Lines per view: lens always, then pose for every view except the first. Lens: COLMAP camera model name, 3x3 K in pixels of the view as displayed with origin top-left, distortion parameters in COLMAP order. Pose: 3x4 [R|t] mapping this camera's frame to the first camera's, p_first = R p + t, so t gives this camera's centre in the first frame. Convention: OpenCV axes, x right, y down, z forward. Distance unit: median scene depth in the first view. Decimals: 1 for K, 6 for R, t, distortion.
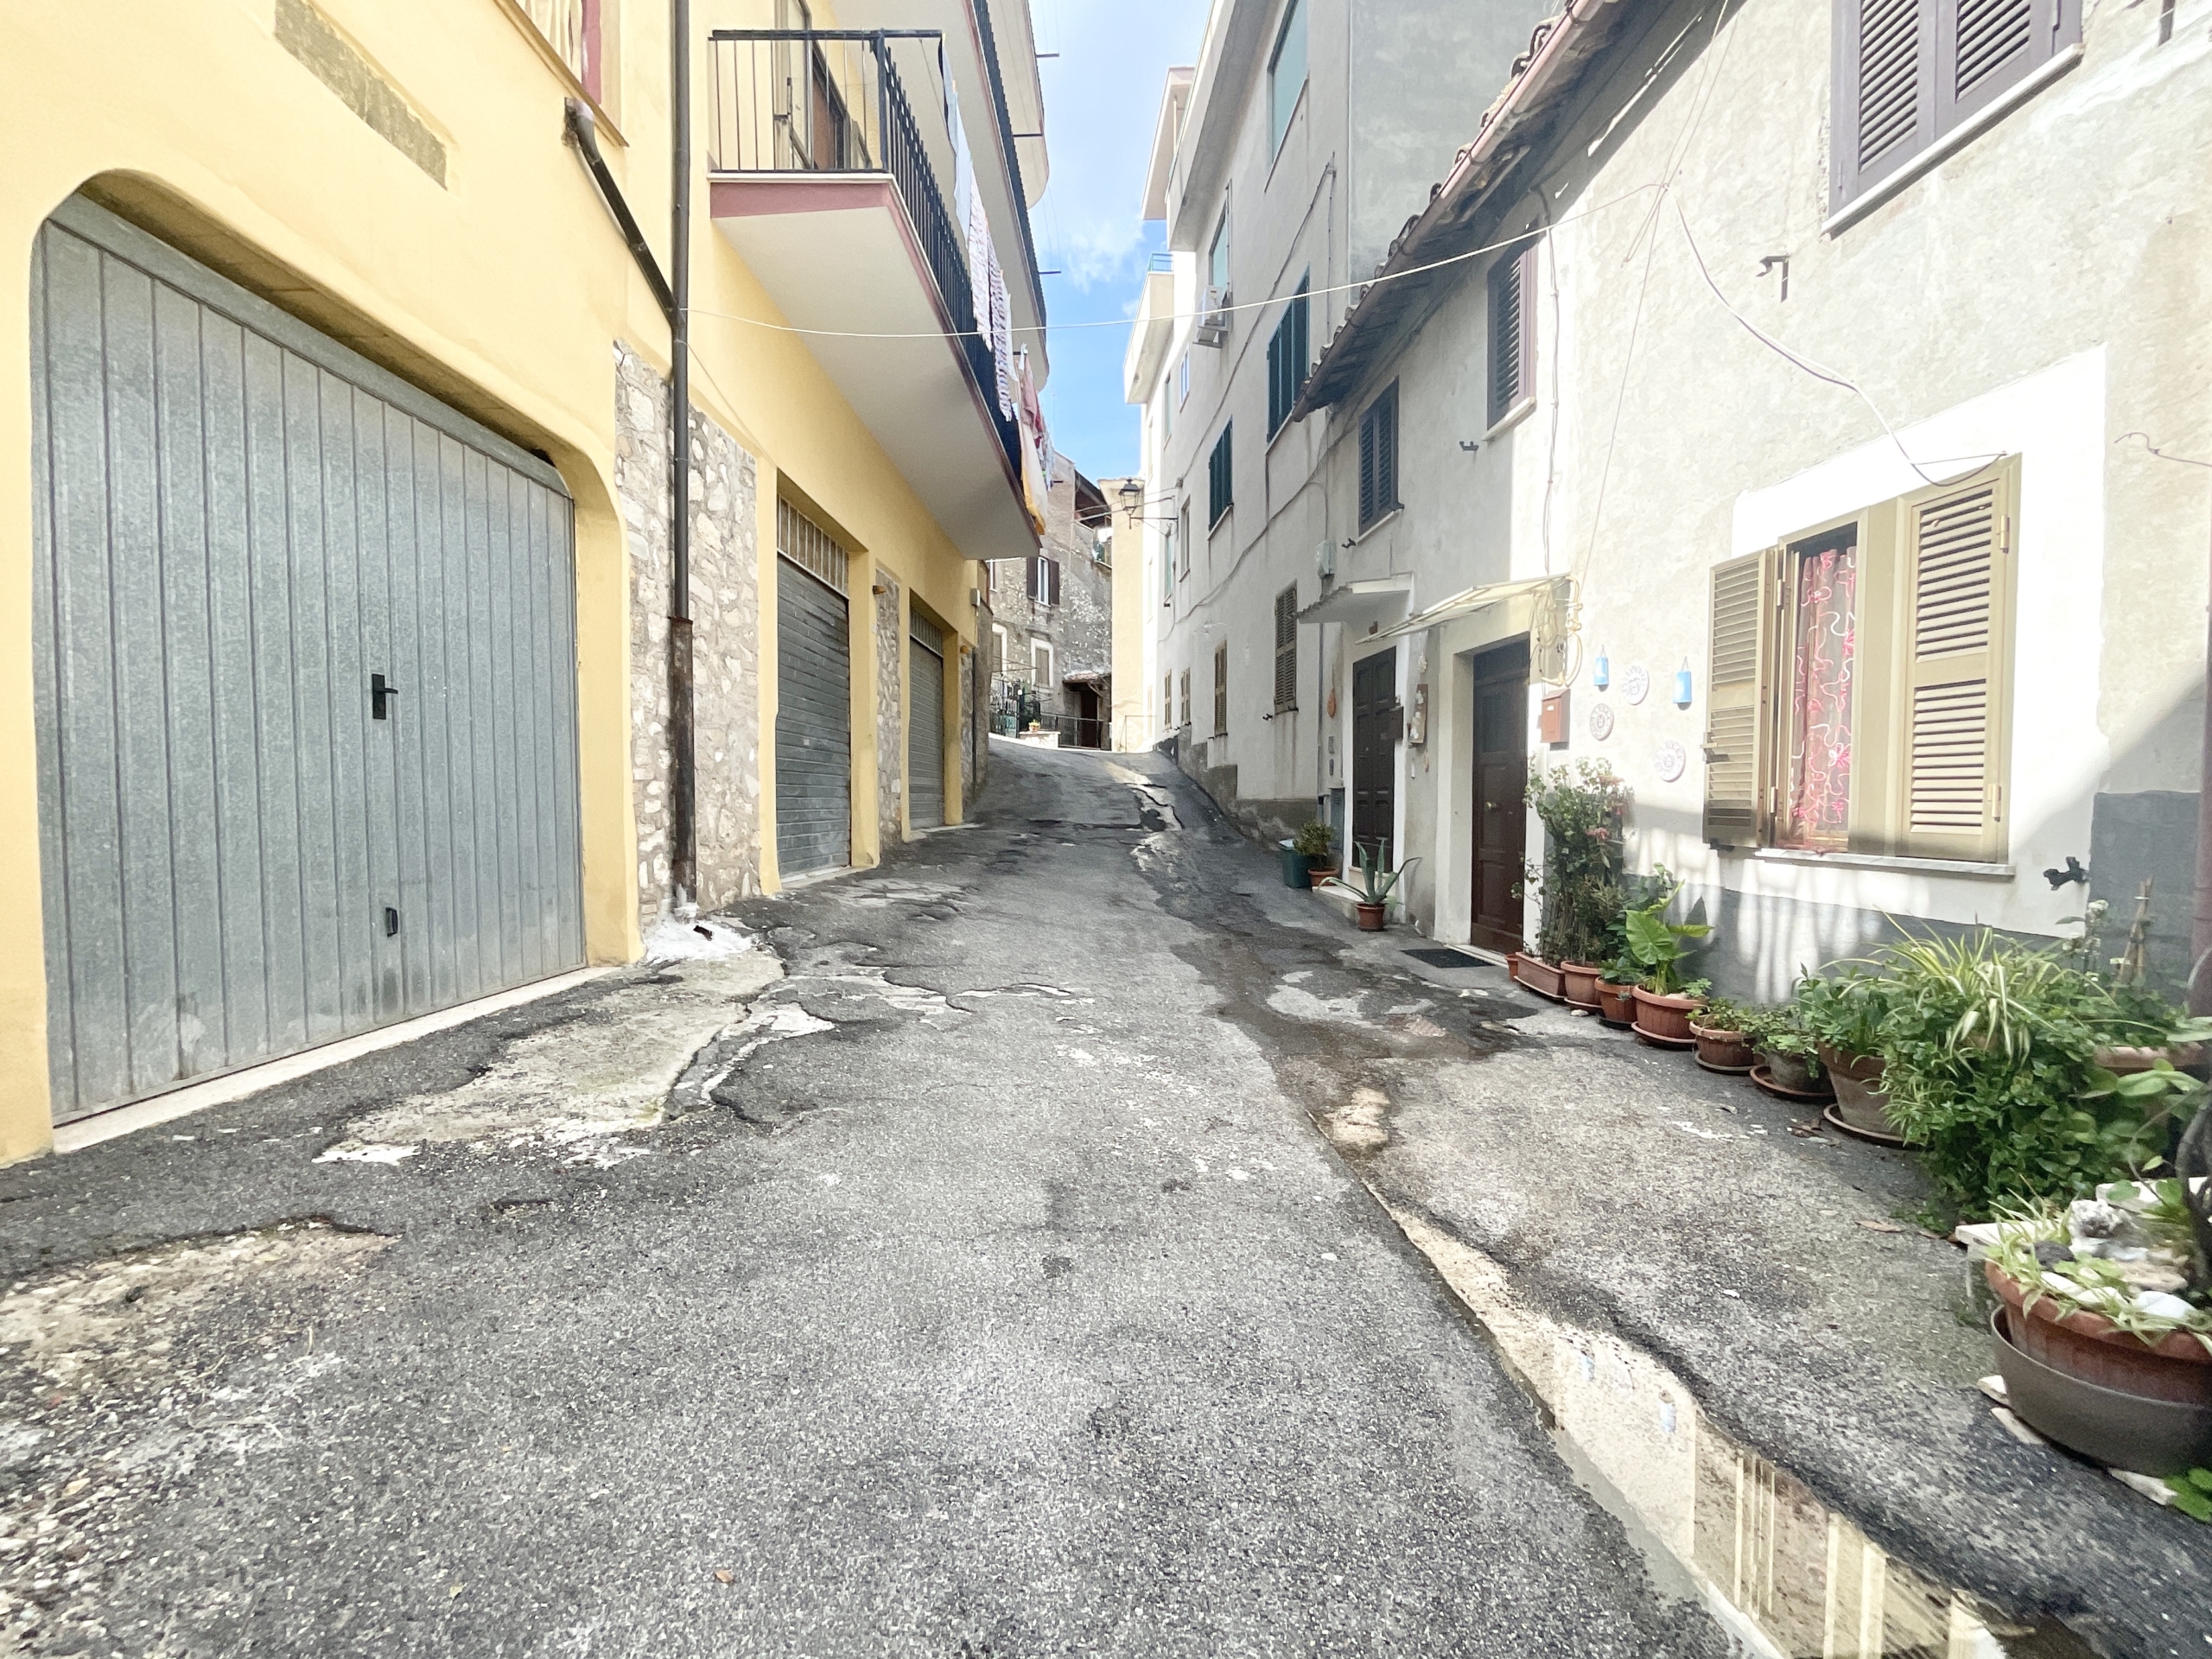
lens RADIAL K [[896.5, 0, 1113.0], [0, 896.5, 829.8], [0, 0, 1]] dist [-0.009904, 0.007411]
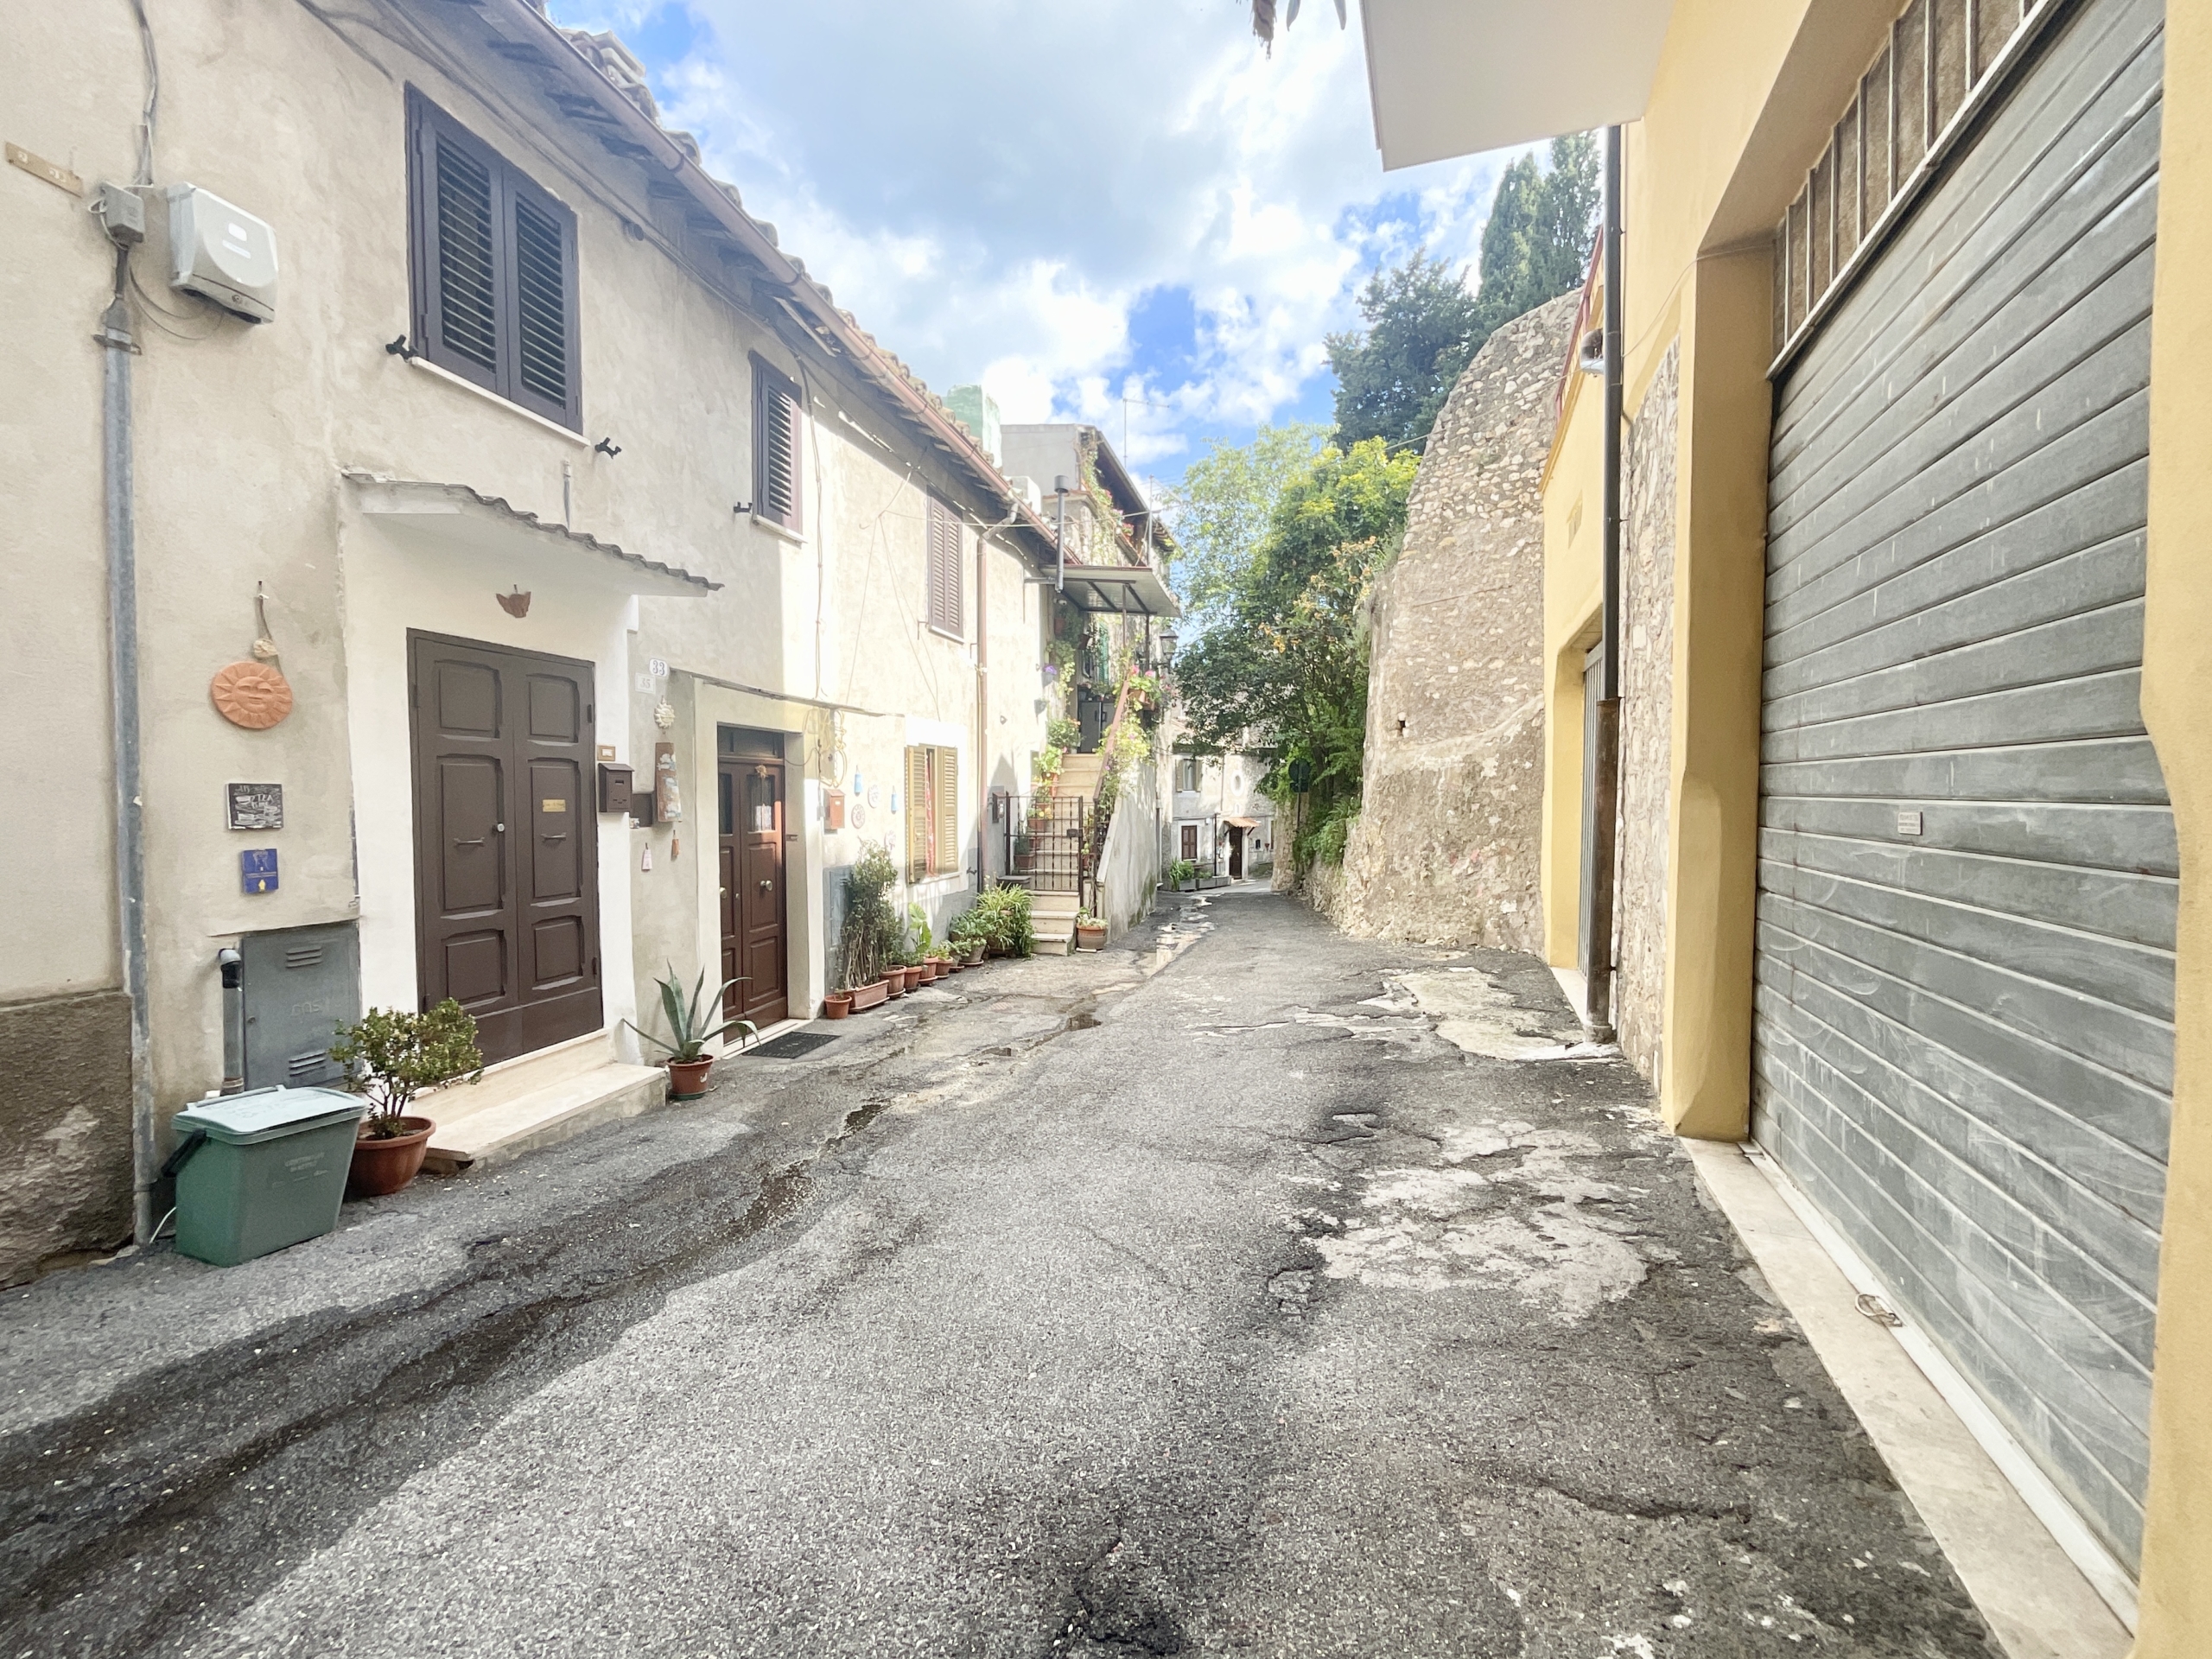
lens RADIAL K [[899.4, 0, 1110.9], [0, 899.4, 828.7], [0, 0, 1]] dist [-0.009779, 0.005771]
pose [[-0.945508, -0.011026, 0.325411, -0.425224], [0.013180, 0.997311, 0.072088, -0.245579], [-0.325331, 0.072449, -0.942821, 2.776228]]
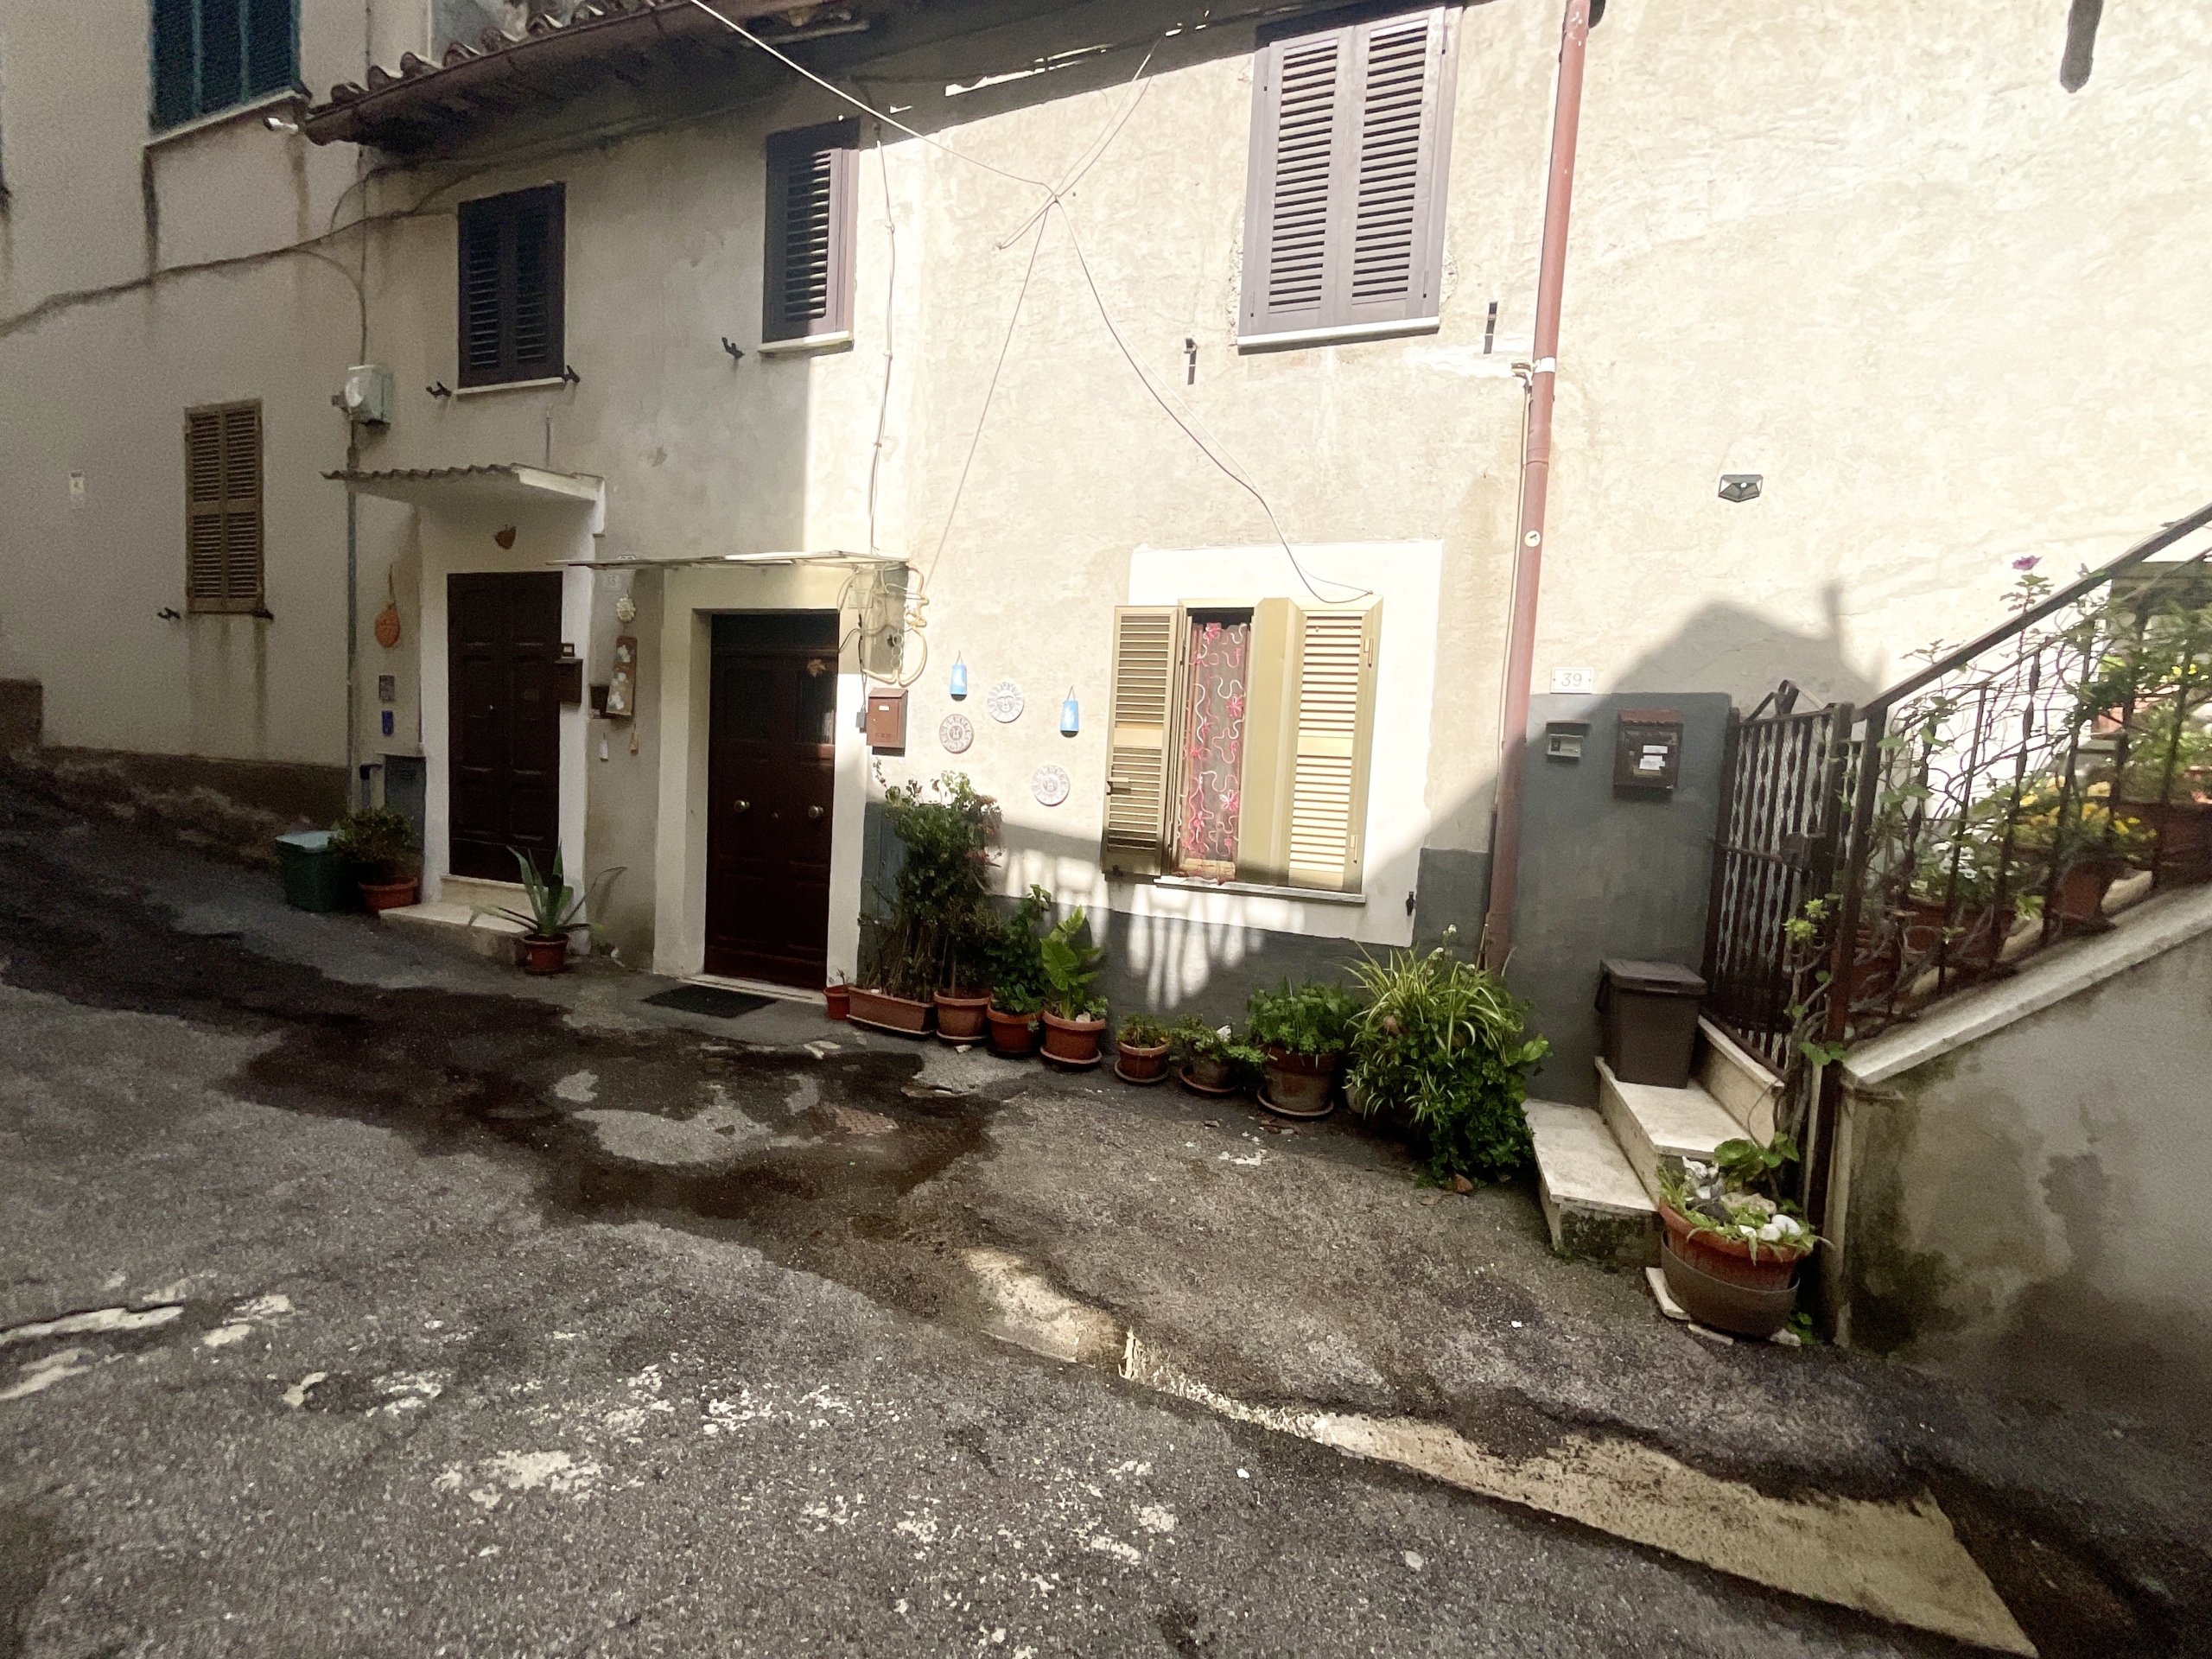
lens RADIAL K [[896.5, 0, 1113.0], [0, 896.5, 829.8], [0, 0, 1]] dist [-0.009904, 0.007411]
pose [[0.423465, -0.041423, 0.904965, -0.291580], [-0.021868, 0.998196, 0.055924, -0.091773], [-0.905648, -0.043472, 0.421795, 0.544342]]
